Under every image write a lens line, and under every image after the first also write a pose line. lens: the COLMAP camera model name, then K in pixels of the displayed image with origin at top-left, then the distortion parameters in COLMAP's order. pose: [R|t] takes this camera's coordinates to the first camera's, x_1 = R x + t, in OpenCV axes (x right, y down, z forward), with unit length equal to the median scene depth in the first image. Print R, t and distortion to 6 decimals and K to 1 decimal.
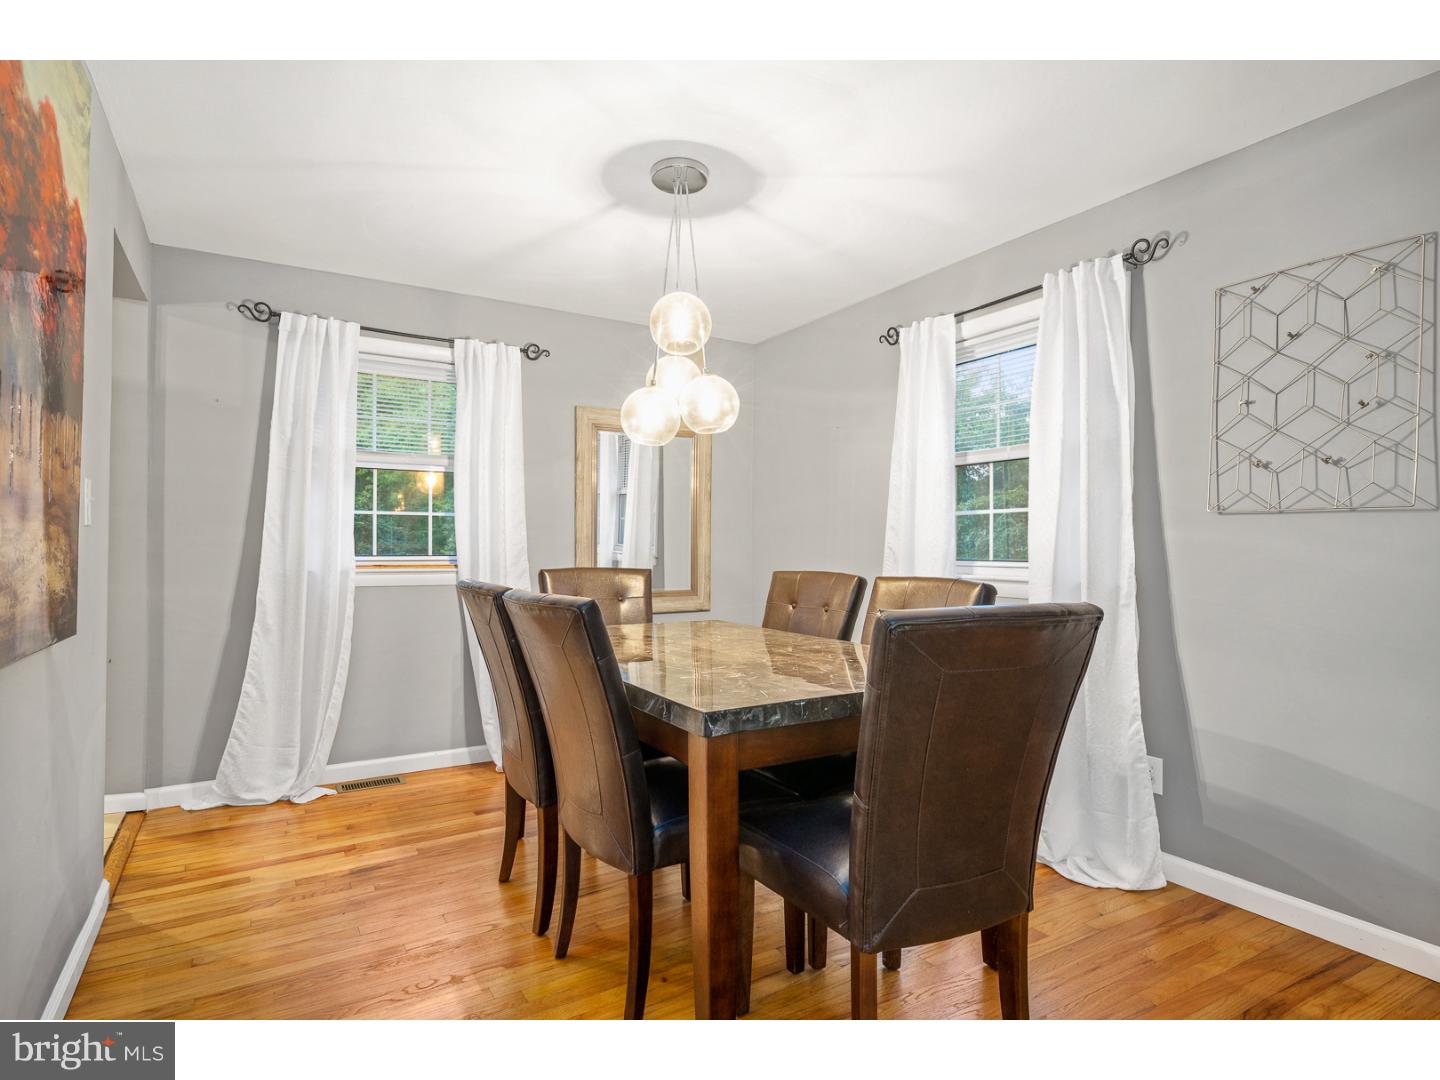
lens RADIAL K [[760.8, 0, 719.4], [0, 760.8, 541.9], [0, 0, 1]] dist [-0.000843, 0.000179]
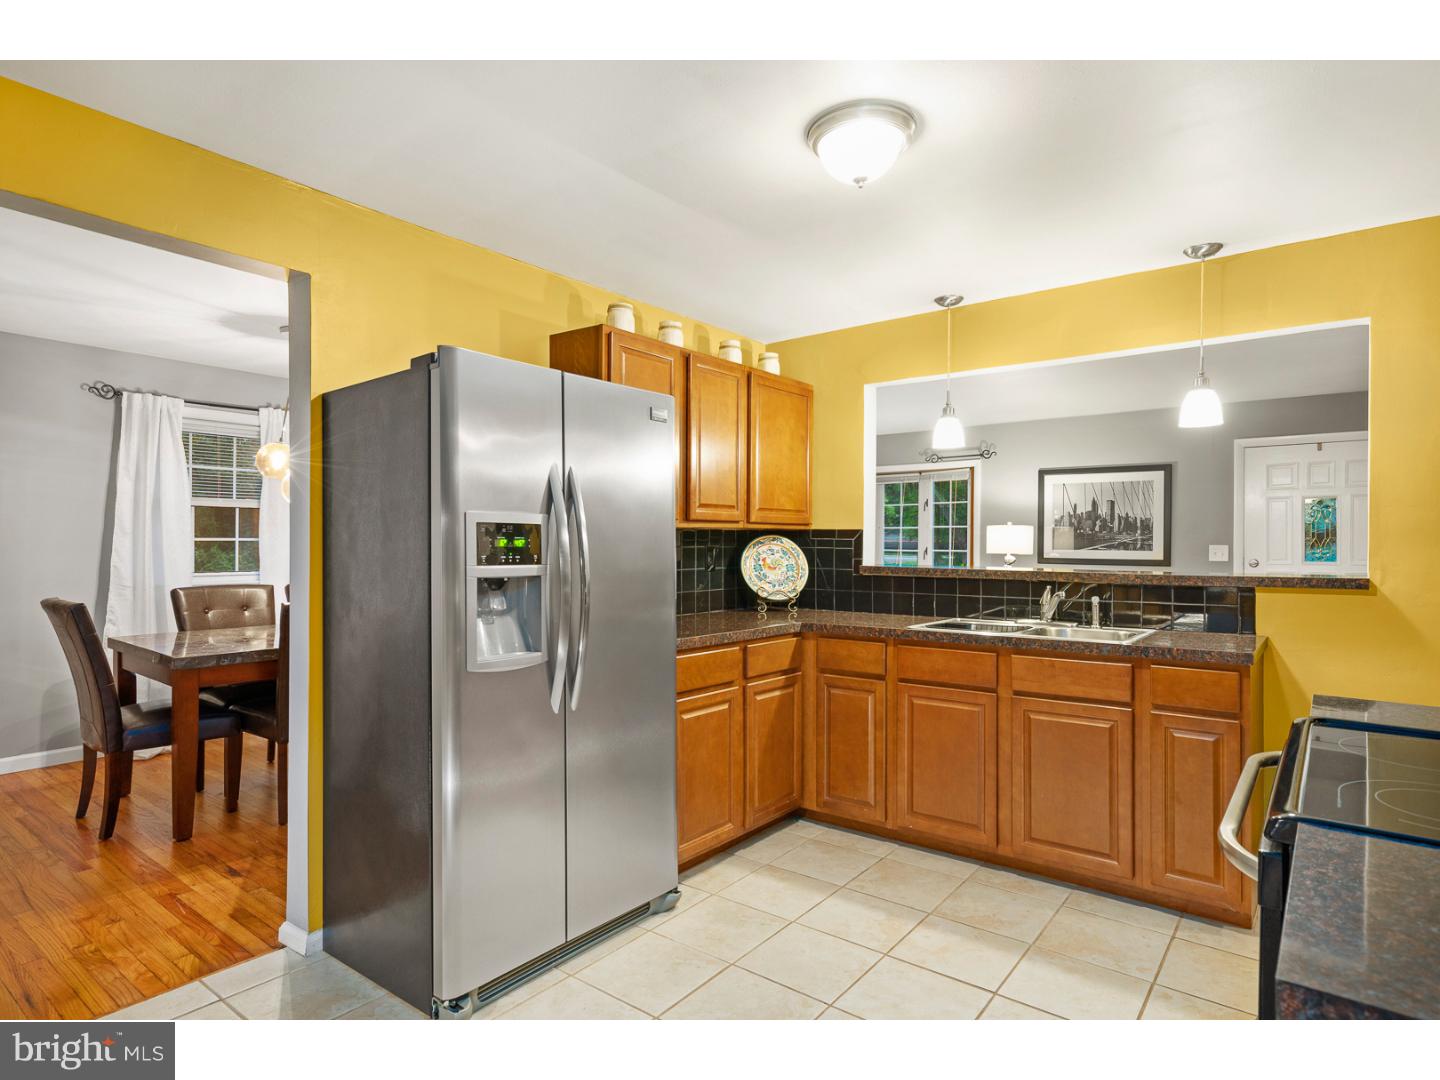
lens RADIAL K [[793.8, 0, 718.5], [0, 793.8, 543.1], [0, 0, 1]] dist [0.002951, -0.000012]
pose [[-0.364702, 0.006586, 0.931101, -1.715543], [0.001404, 0.999978, -0.006524, -0.022370], [-0.931123, -0.001072, -0.364704, 0.760999]]
